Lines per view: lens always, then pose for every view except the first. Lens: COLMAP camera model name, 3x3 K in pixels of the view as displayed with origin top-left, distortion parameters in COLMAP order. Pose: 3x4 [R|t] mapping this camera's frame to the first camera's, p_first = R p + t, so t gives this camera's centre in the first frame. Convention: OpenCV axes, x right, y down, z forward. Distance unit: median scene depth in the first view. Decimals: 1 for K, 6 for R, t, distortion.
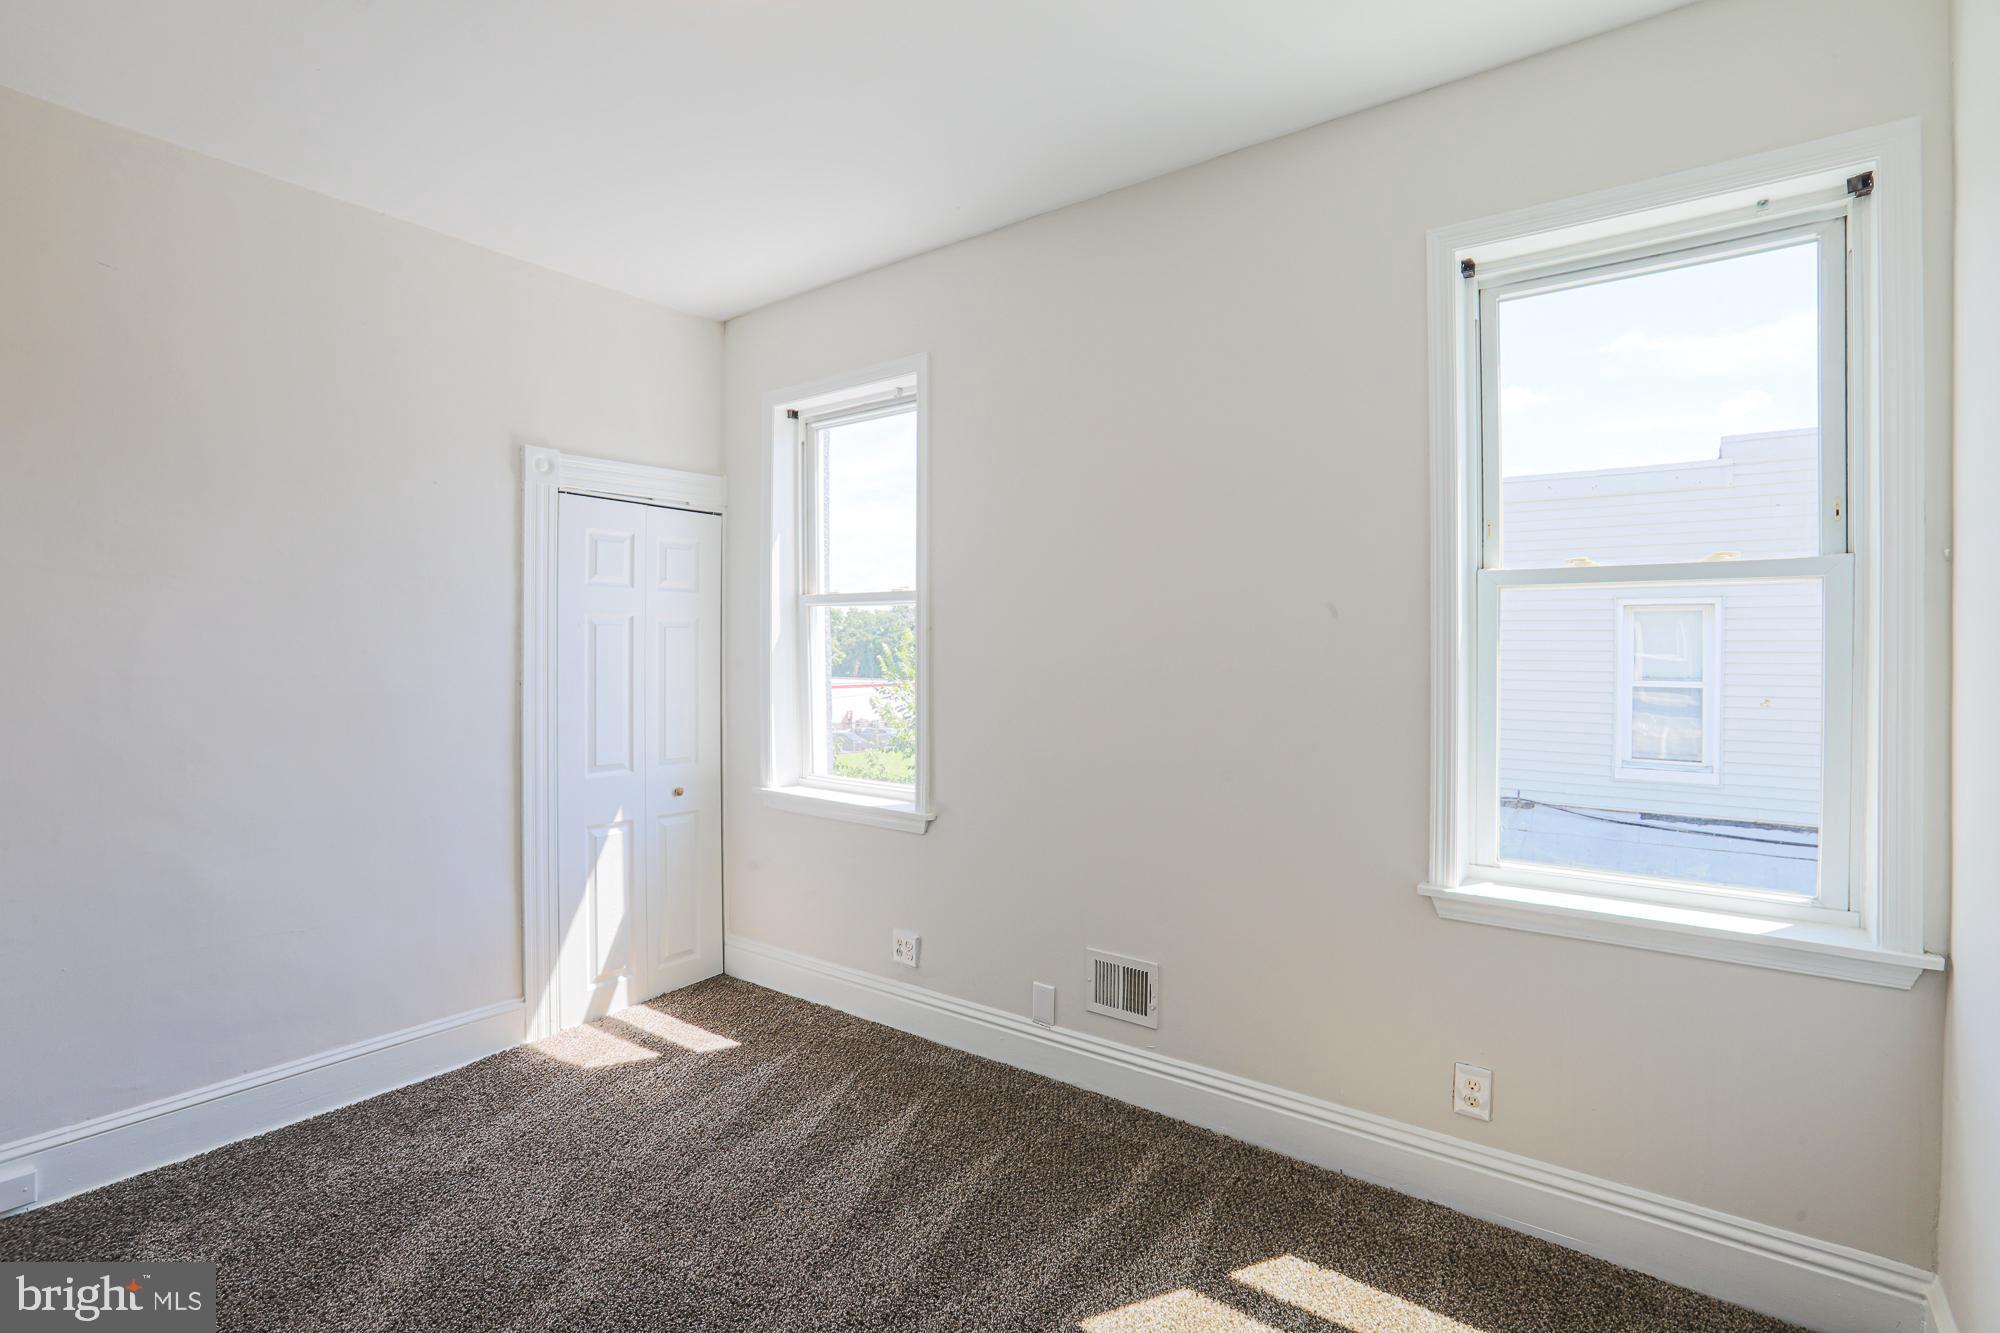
lens RADIAL K [[953.4, 0, 995.4], [0, 953.4, 658.0], [0, 0, 1]] dist [-0.047826, 0.016285]
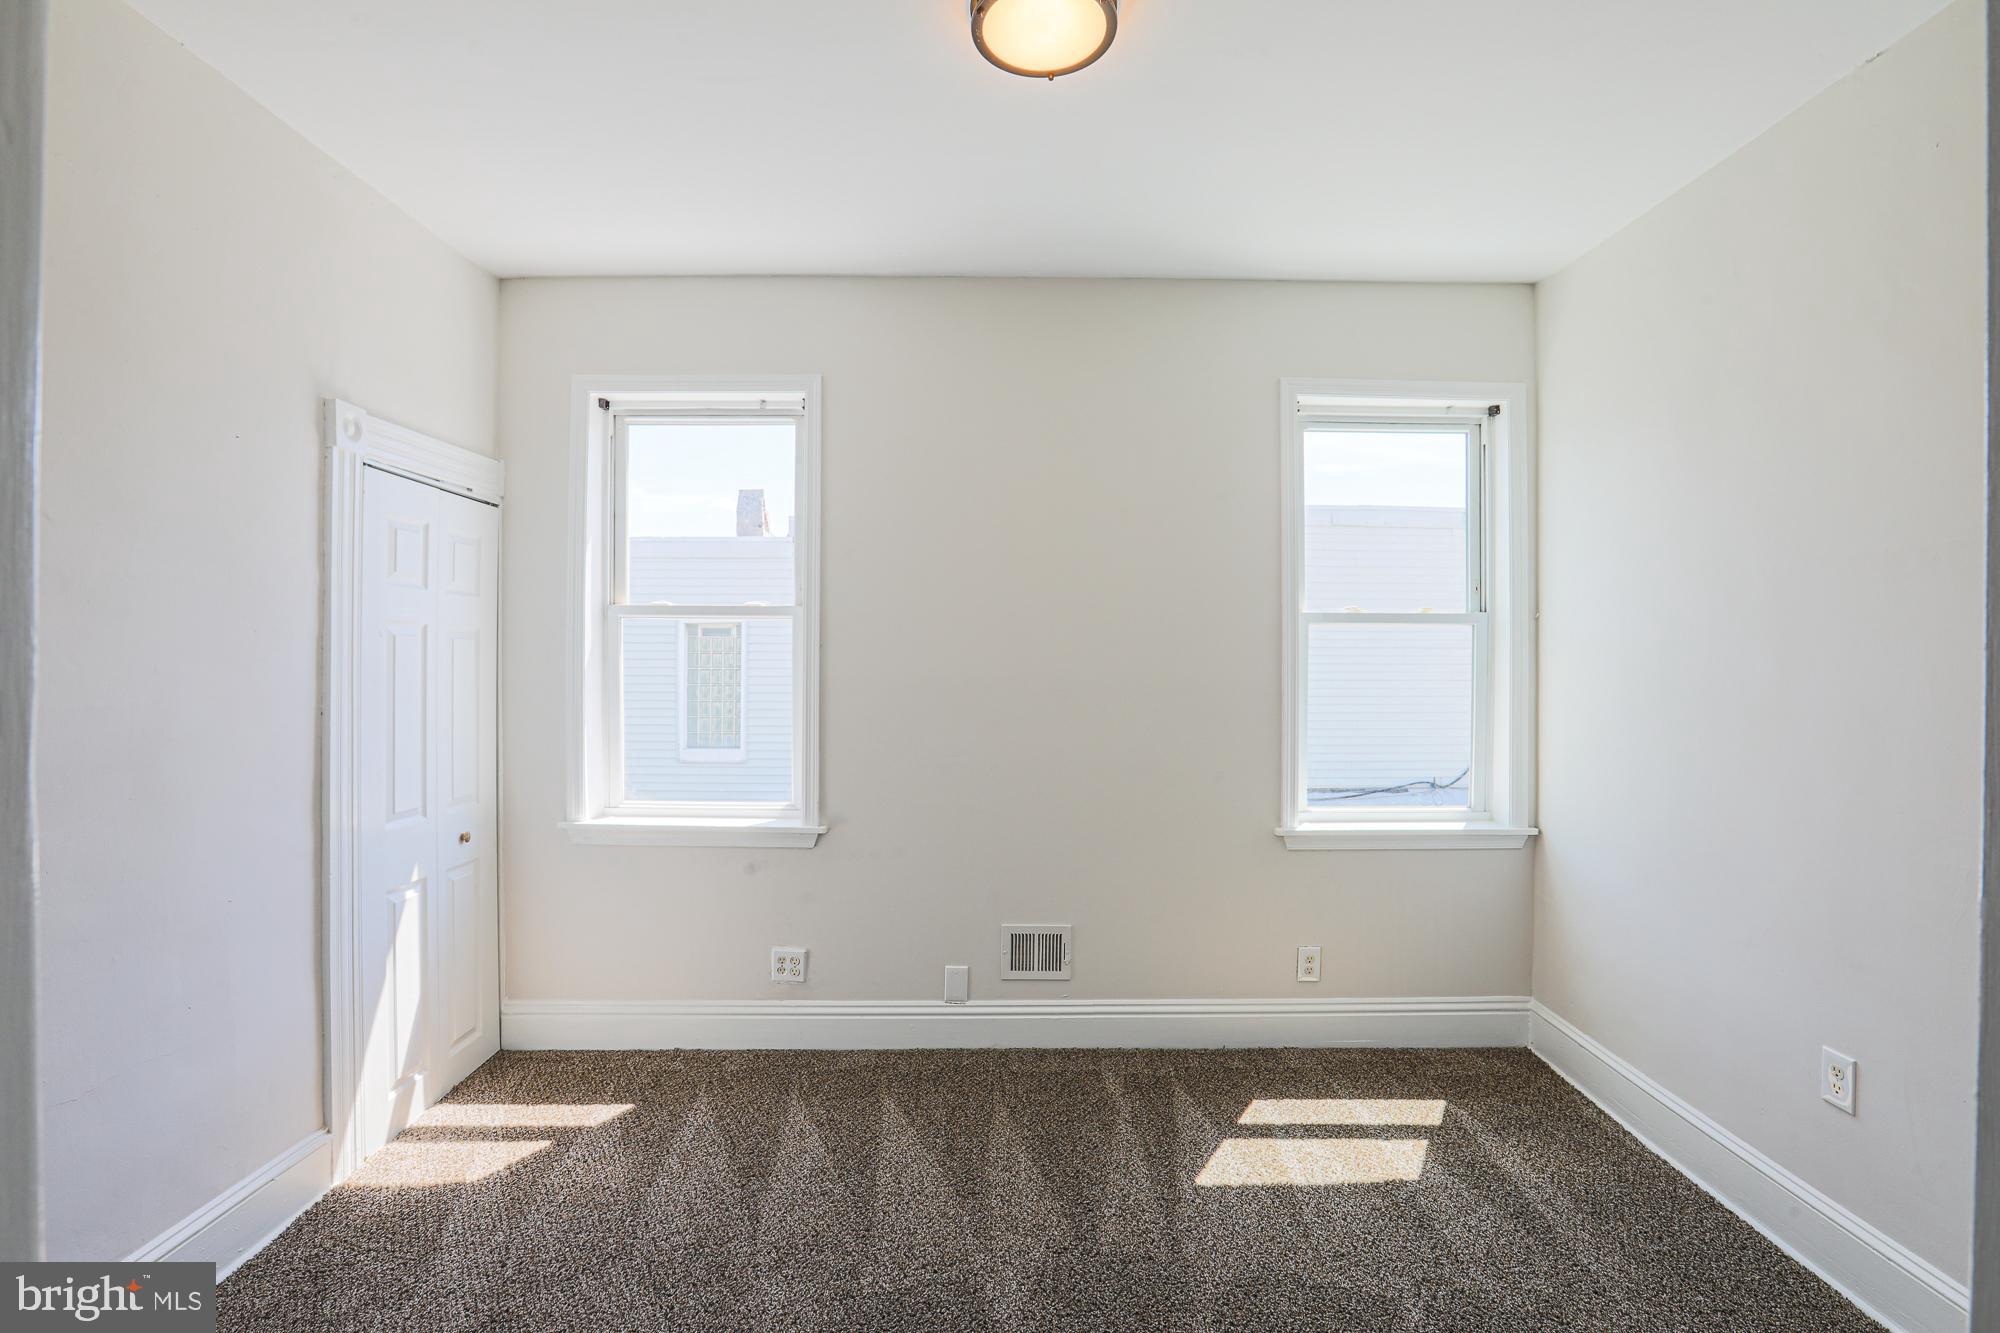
lens RADIAL K [[953.4, 0, 1028.0], [0, 953.4, 658.7], [0, 0, 1]] dist [-0.047826, 0.016285]
pose [[0.787771, 0.001968, 0.615965, -0.560816], [0.004947, 0.999942, -0.009522, -0.005977], [-0.615949, 0.010548, 0.787716, 0.065091]]
